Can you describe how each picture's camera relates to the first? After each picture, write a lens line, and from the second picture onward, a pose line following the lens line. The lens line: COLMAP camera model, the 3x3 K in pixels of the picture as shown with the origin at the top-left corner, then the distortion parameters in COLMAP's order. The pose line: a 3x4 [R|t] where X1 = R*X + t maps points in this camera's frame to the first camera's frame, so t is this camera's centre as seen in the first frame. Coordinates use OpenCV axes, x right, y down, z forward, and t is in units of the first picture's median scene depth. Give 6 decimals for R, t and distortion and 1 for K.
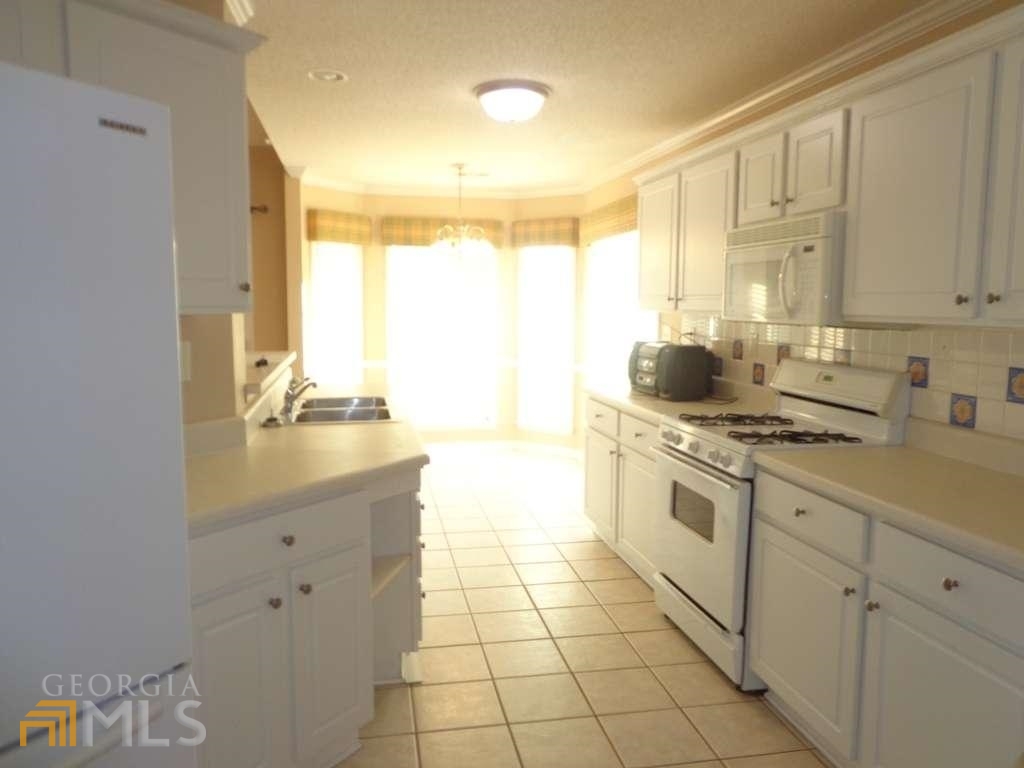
lens RADIAL K [[748.4, 0, 511.3], [0, 748.4, 377.7], [0, 0, 1]] dist [-0.007485, 0.006873]
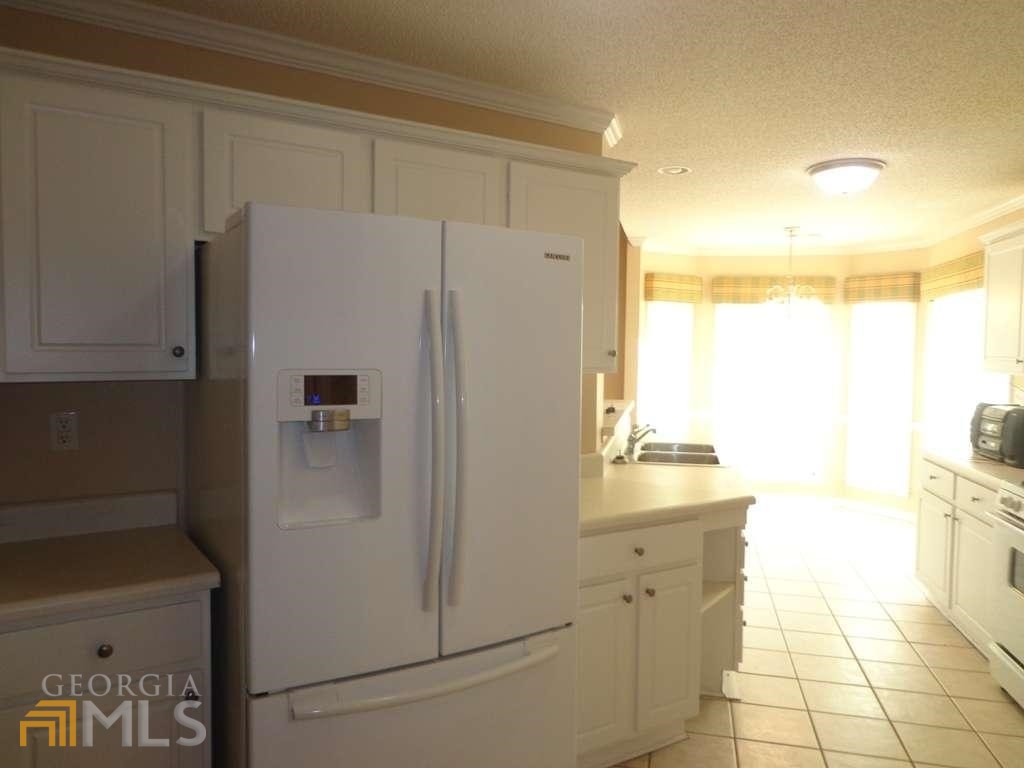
lens RADIAL K [[748.4, 0, 511.3], [0, 748.4, 377.7], [0, 0, 1]] dist [-0.007485, 0.006873]
pose [[0.912270, 0.025498, -0.408794, 0.010420], [-0.050858, 0.997388, -0.051285, -0.001704], [0.406419, 0.067576, 0.911184, -0.157089]]
